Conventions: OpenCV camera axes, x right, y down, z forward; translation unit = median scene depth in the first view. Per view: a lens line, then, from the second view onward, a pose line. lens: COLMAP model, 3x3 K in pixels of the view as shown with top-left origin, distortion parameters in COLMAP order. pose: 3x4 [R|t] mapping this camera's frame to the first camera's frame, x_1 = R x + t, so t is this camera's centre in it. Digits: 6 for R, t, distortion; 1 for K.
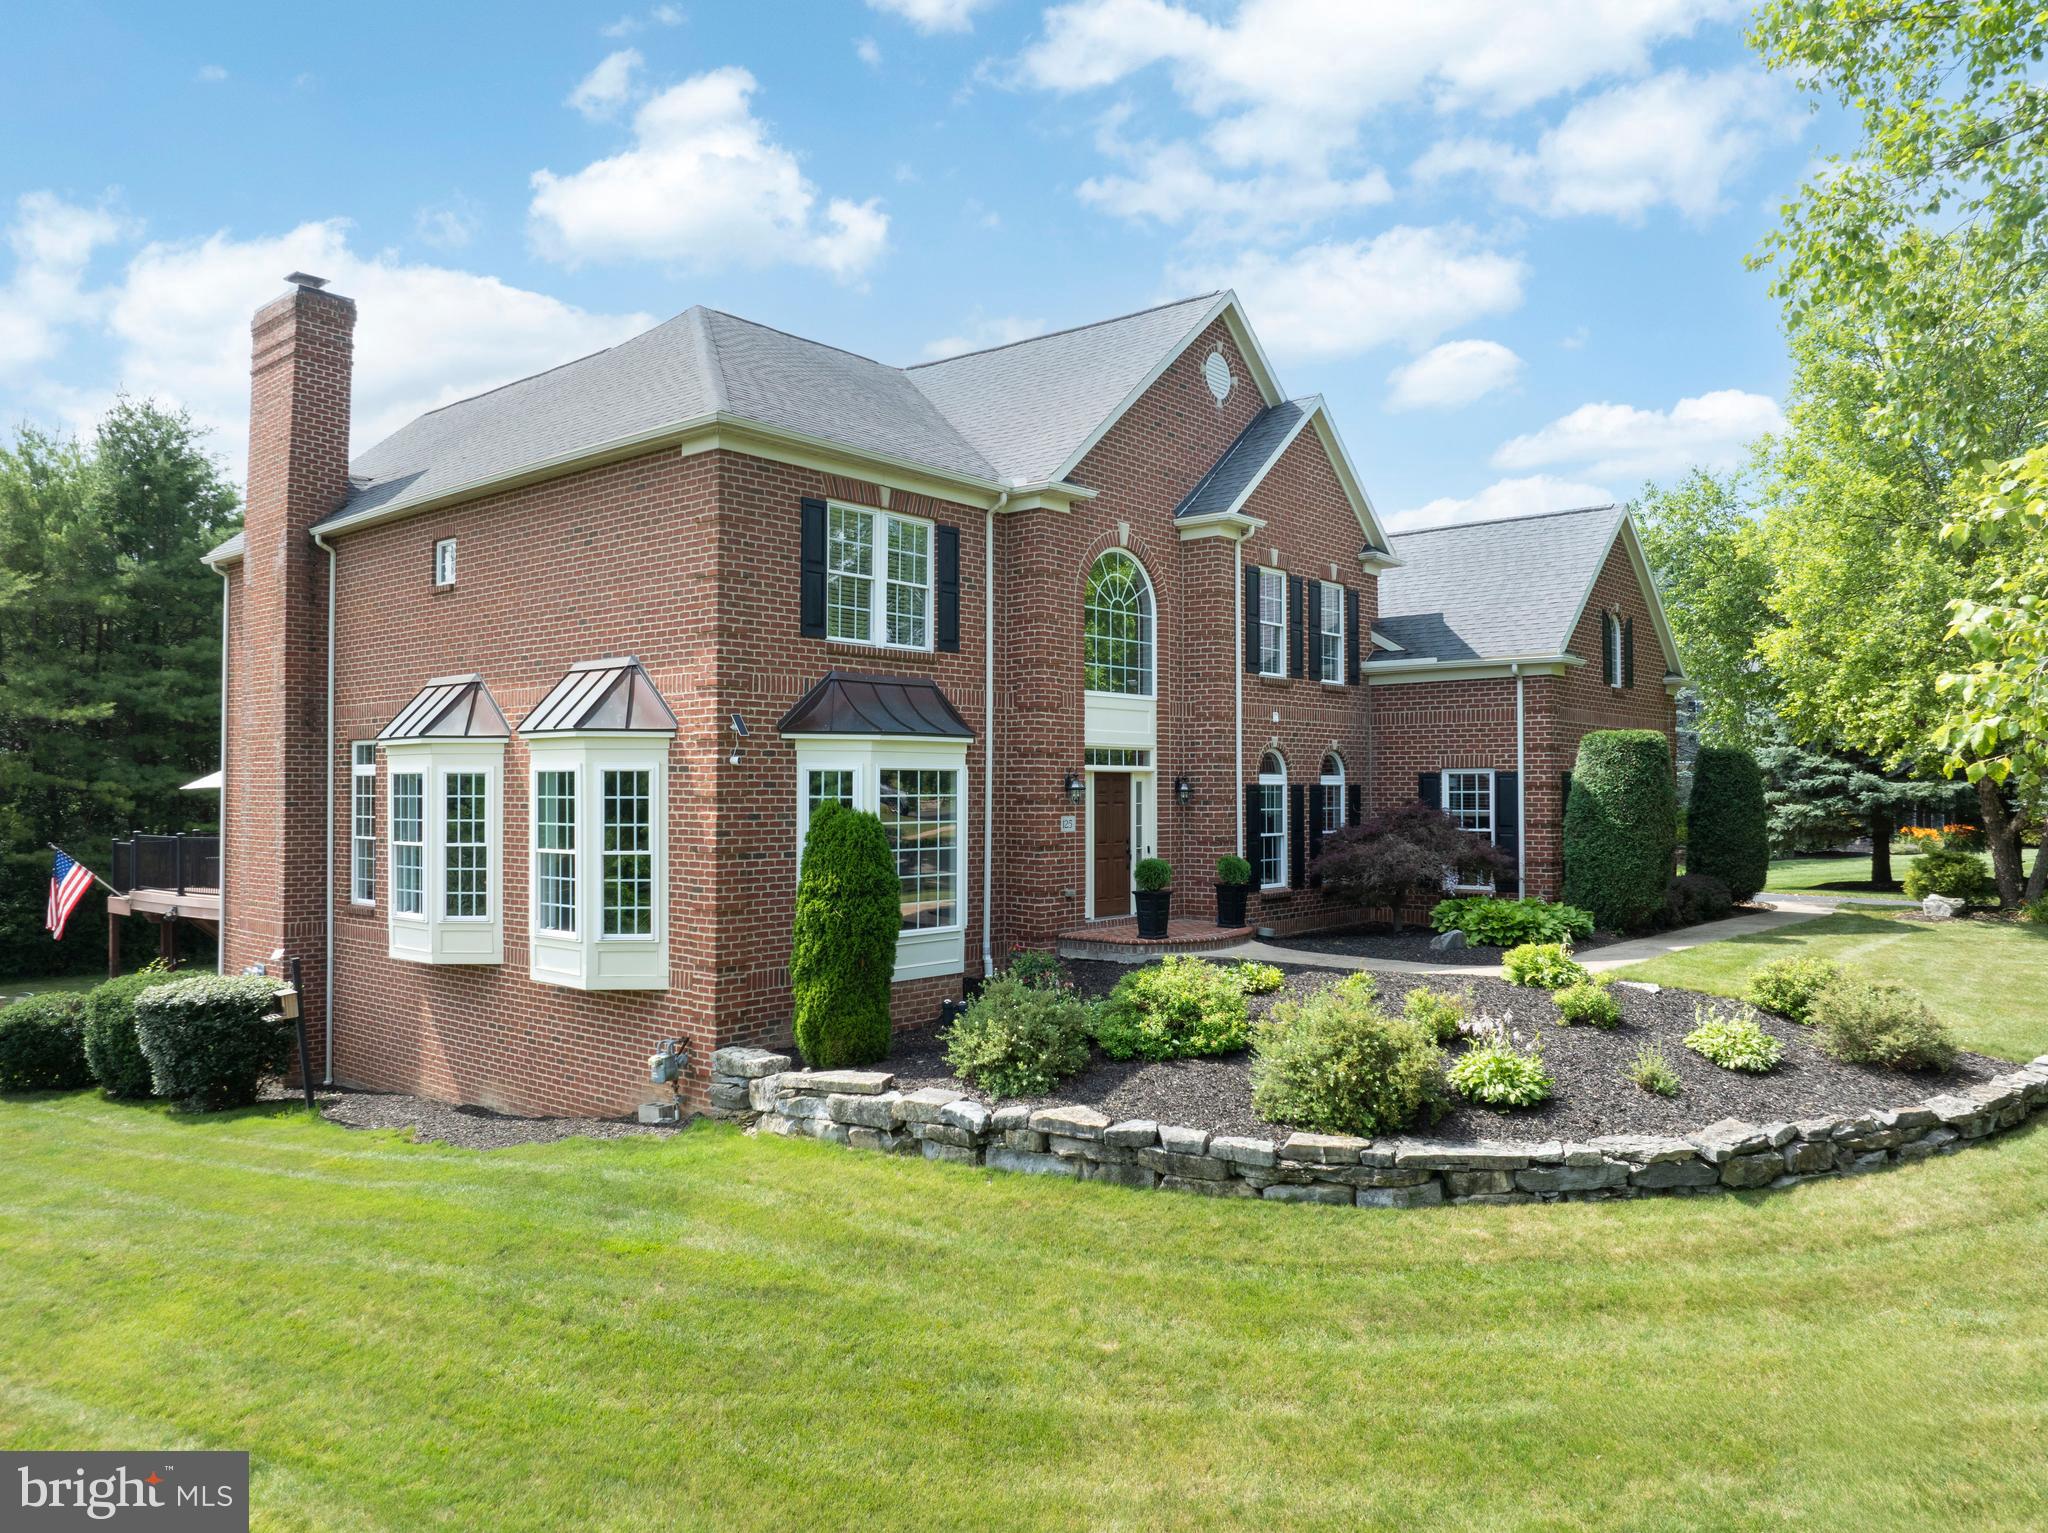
lens RADIAL K [[1455.3, 0, 1024.0], [0, 1455.3, 766.5], [0, 0, 1]] dist [-0.042557, 0.006842]
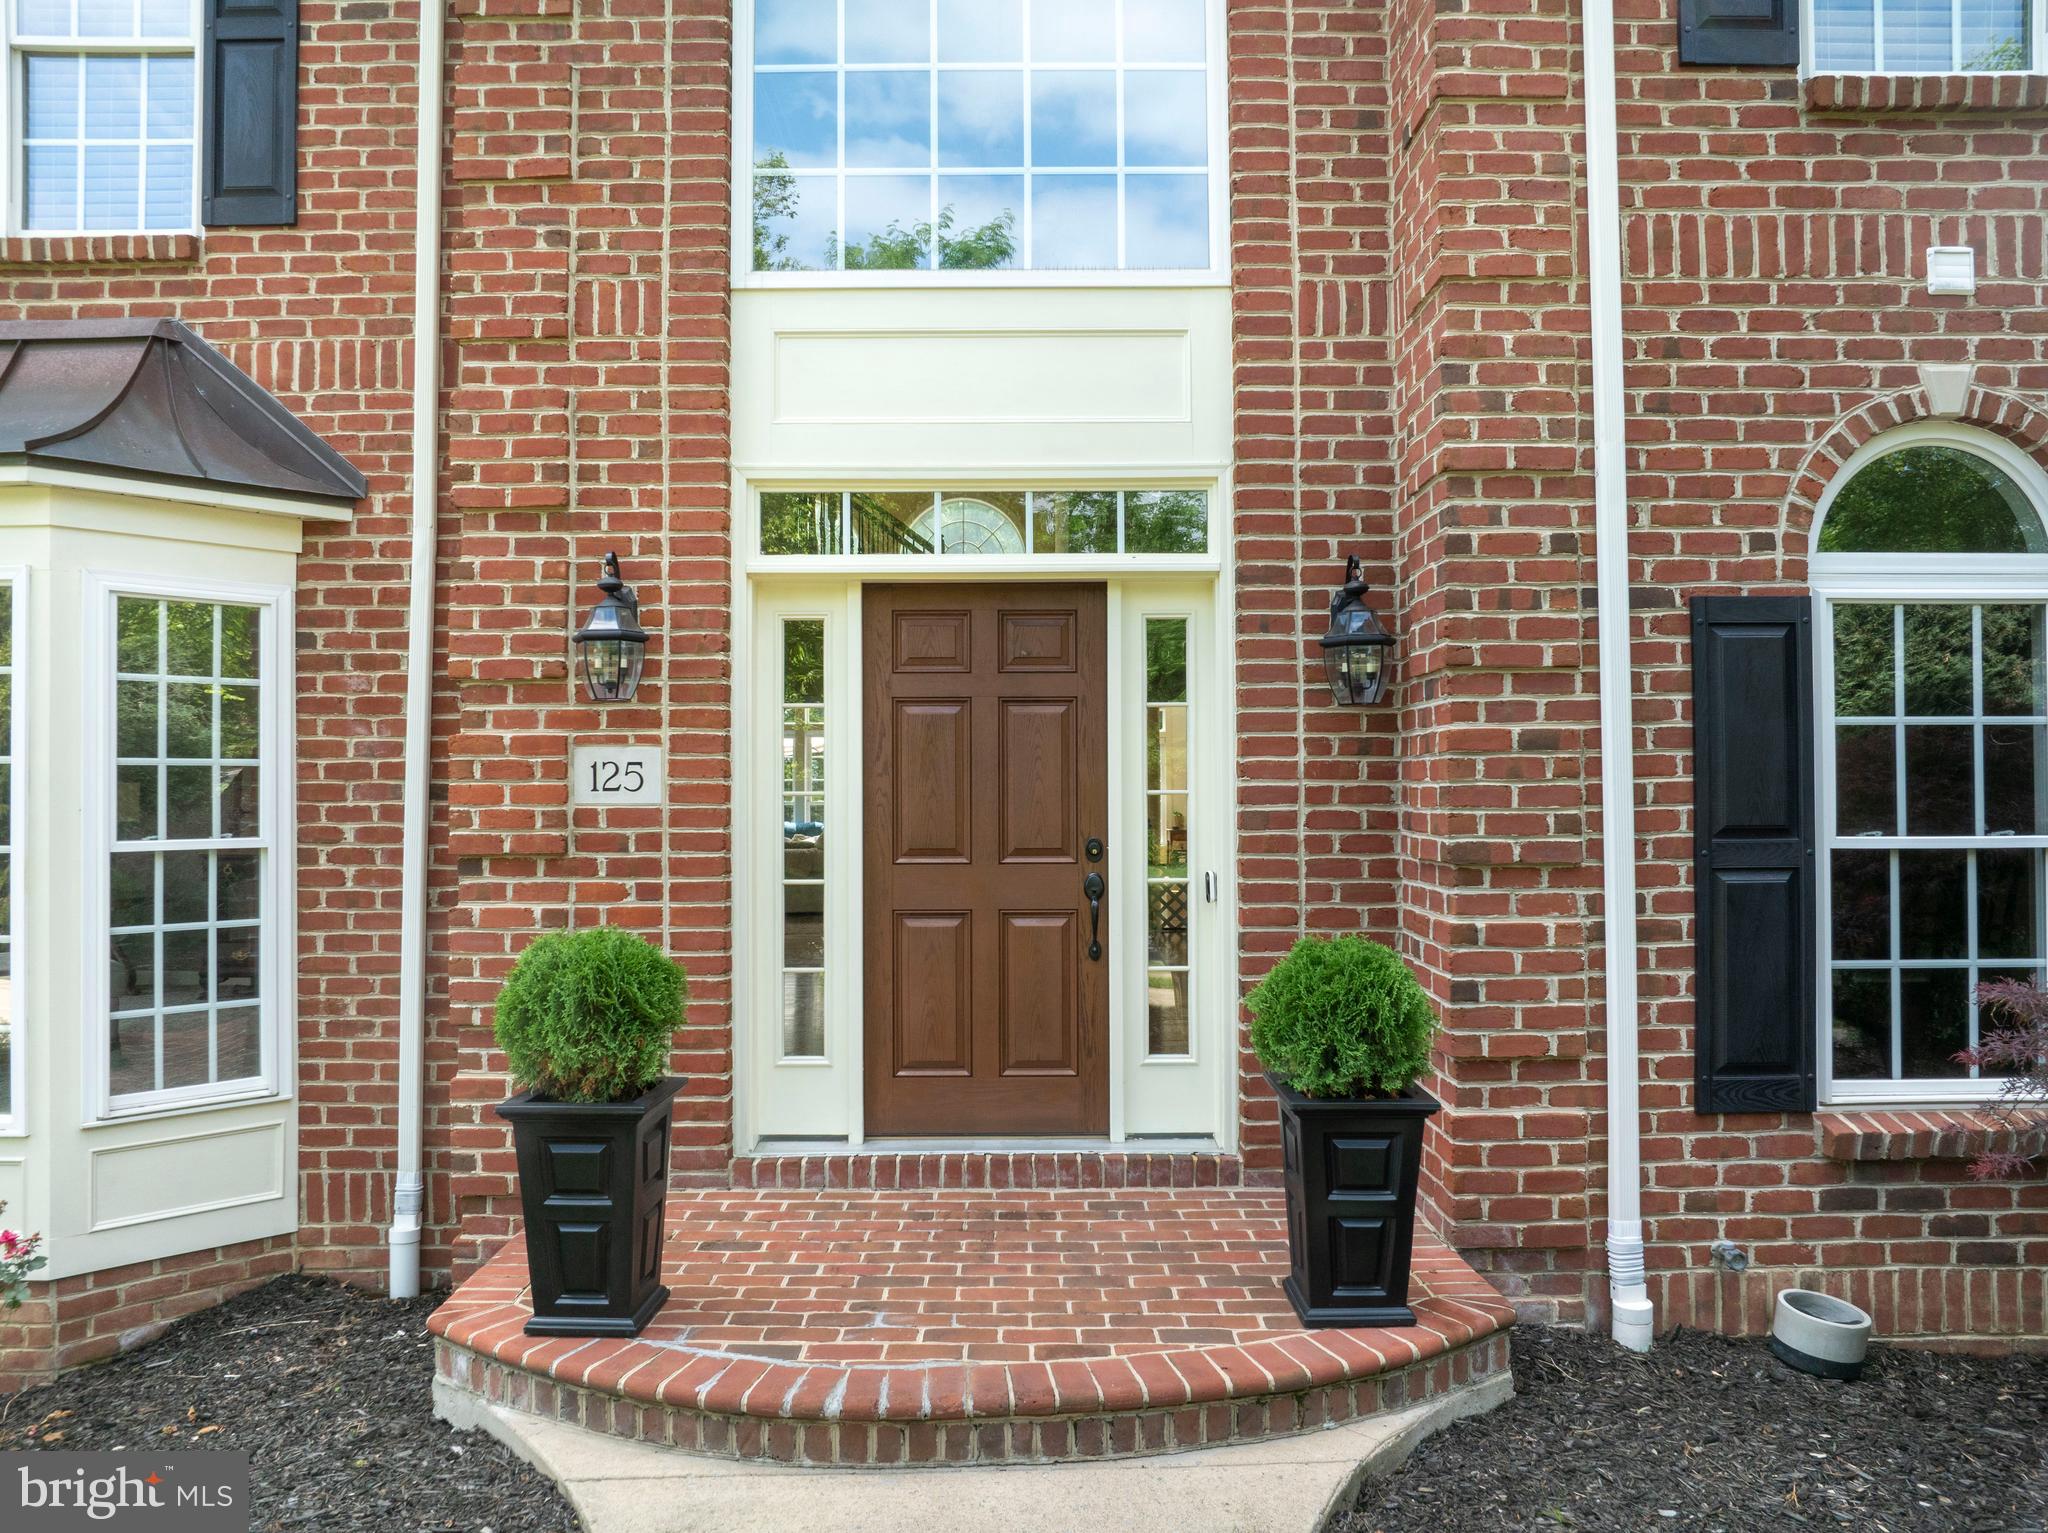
lens RADIAL K [[1453.9, 0, 1024.0], [0, 1453.9, 766.5], [0, 0, 1]] dist [-0.056928, 0.031426]
pose [[0.644855, -0.014079, -0.764175, 0.262608], [0.016032, 0.999860, -0.004893, 0.038021], [0.764137, -0.009095, 0.644990, 0.840768]]
